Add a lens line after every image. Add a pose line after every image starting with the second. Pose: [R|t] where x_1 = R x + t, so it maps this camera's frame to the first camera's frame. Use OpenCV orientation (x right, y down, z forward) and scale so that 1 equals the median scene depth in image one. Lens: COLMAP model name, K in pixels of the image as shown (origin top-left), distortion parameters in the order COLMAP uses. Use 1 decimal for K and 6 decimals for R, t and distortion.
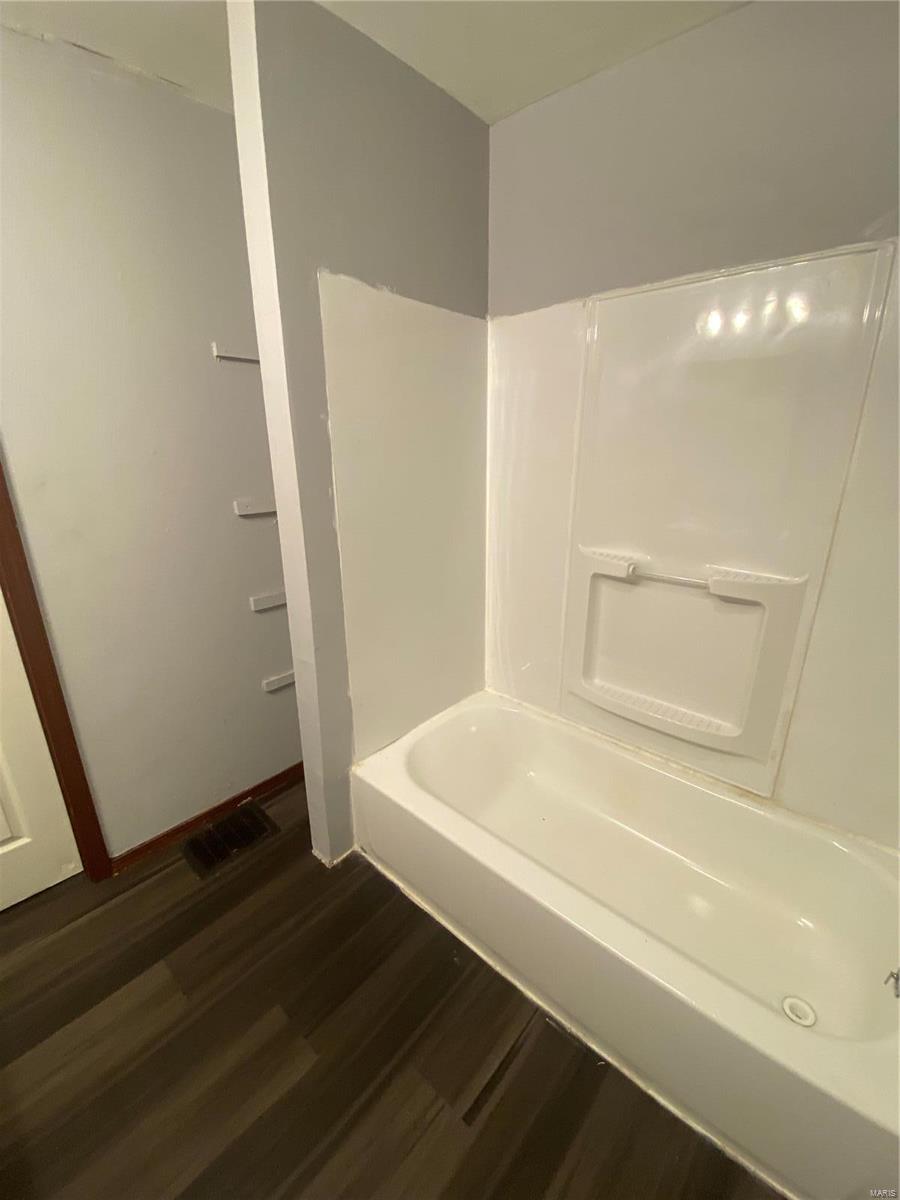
lens RADIAL K [[487.3, 0, 447.8], [0, 487.3, 598.2], [0, 0, 1]] dist [0.024233, -0.023275]
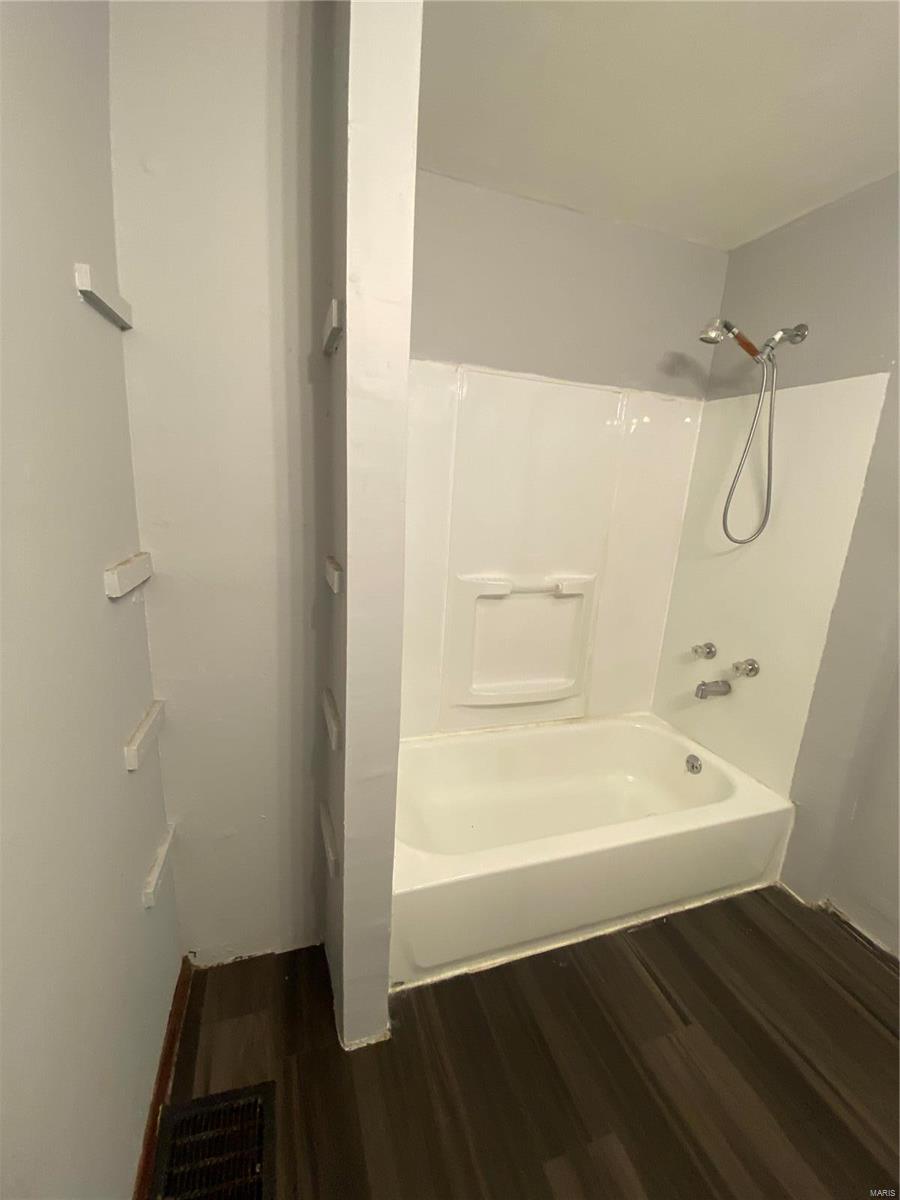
lens RADIAL K [[487.3, 0, 447.8], [0, 487.3, 598.2], [0, 0, 1]] dist [0.024233, -0.023275]
pose [[0.493420, -0.164523, 0.854089, -0.811778], [0.206188, 0.976083, 0.068905, -0.154620], [-0.844999, 0.142104, 0.515542, 0.495659]]
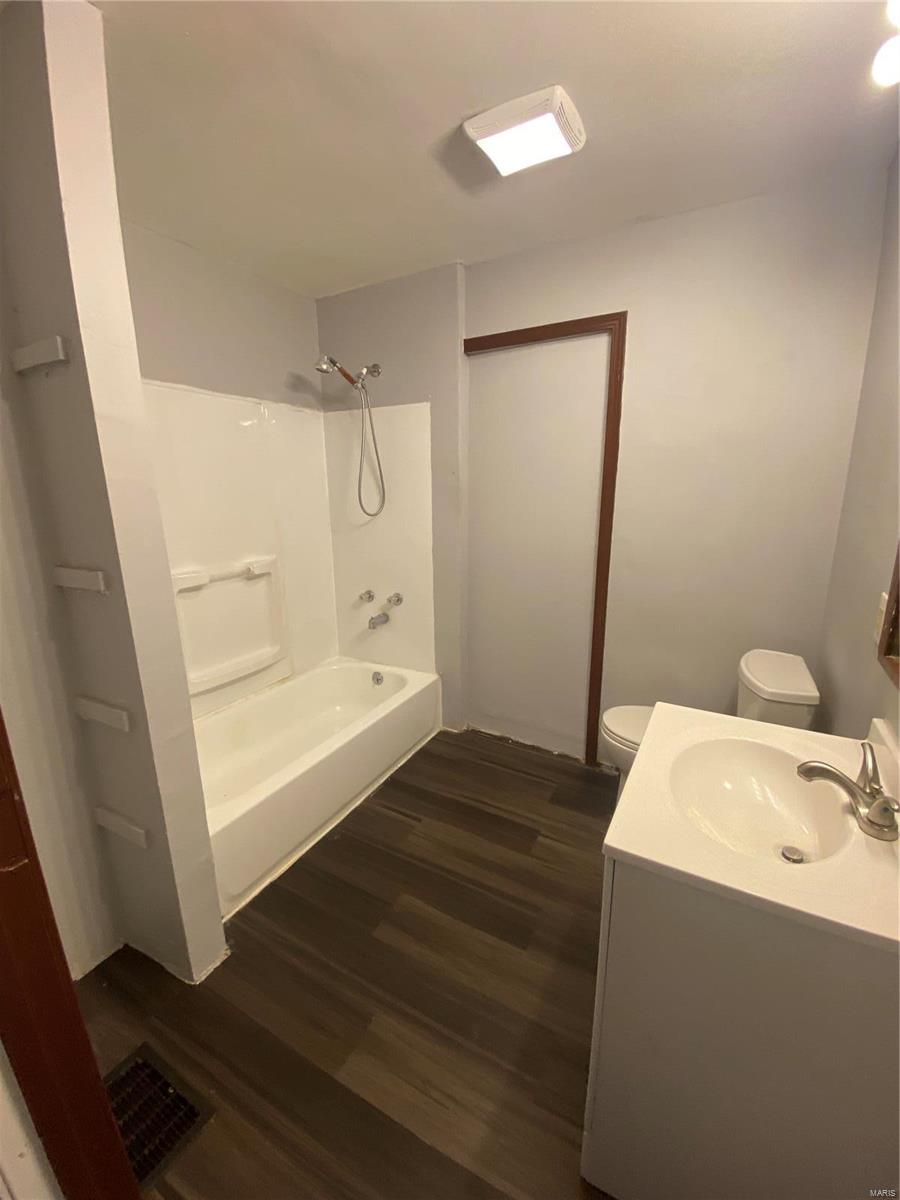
lens RADIAL K [[487.3, 0, 447.8], [0, 487.3, 598.2], [0, 0, 1]] dist [0.024233, -0.023275]
pose [[-0.225408, -0.211487, 0.951034, -1.167033], [0.306888, 0.911050, 0.275332, -0.183226], [-0.924668, 0.353923, -0.140455, 0.592368]]
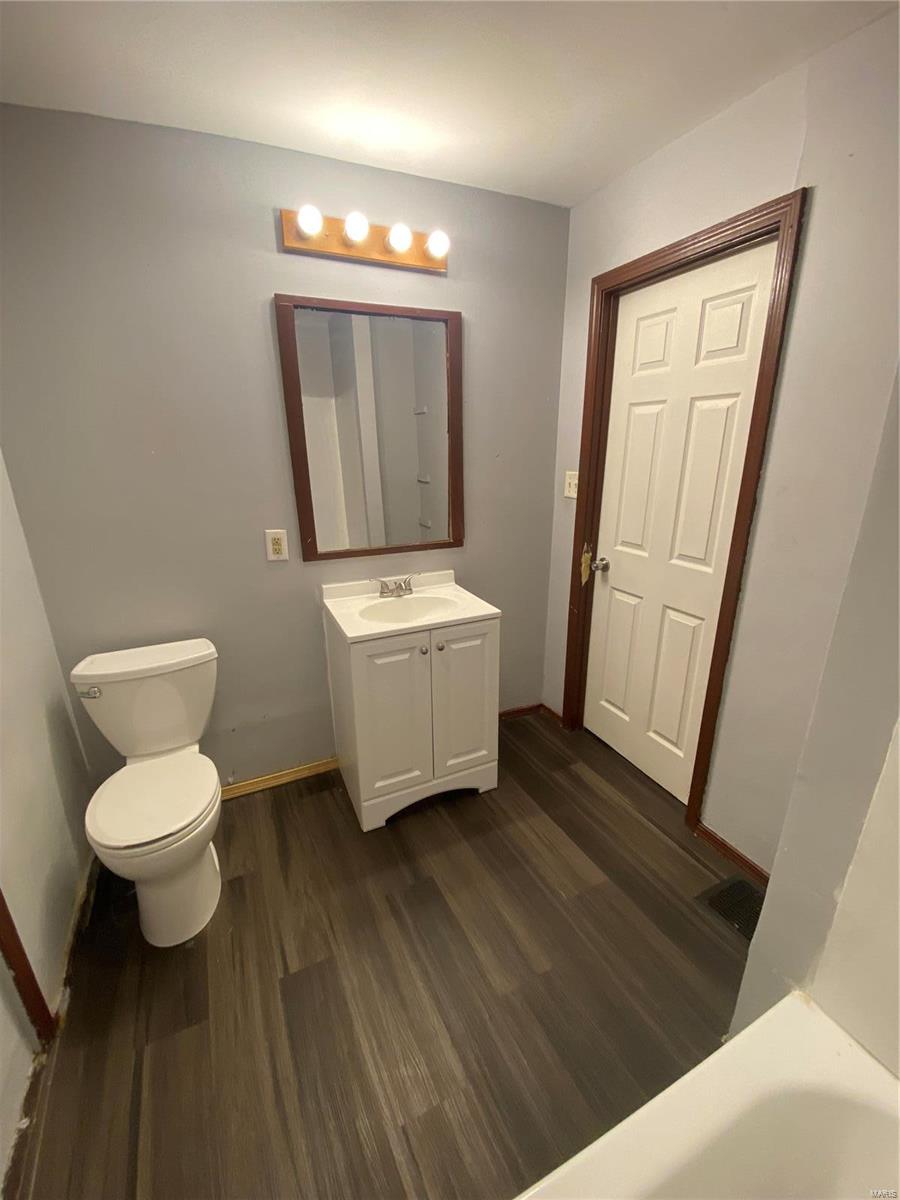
lens RADIAL K [[487.3, 0, 447.8], [0, 487.3, 598.2], [0, 0, 1]] dist [0.024233, -0.023275]
pose [[-0.373903, 0.297023, -0.878621, 0.395954], [-0.266445, 0.872999, 0.408510, -0.237518], [0.888371, 0.386848, -0.247276, 0.628630]]
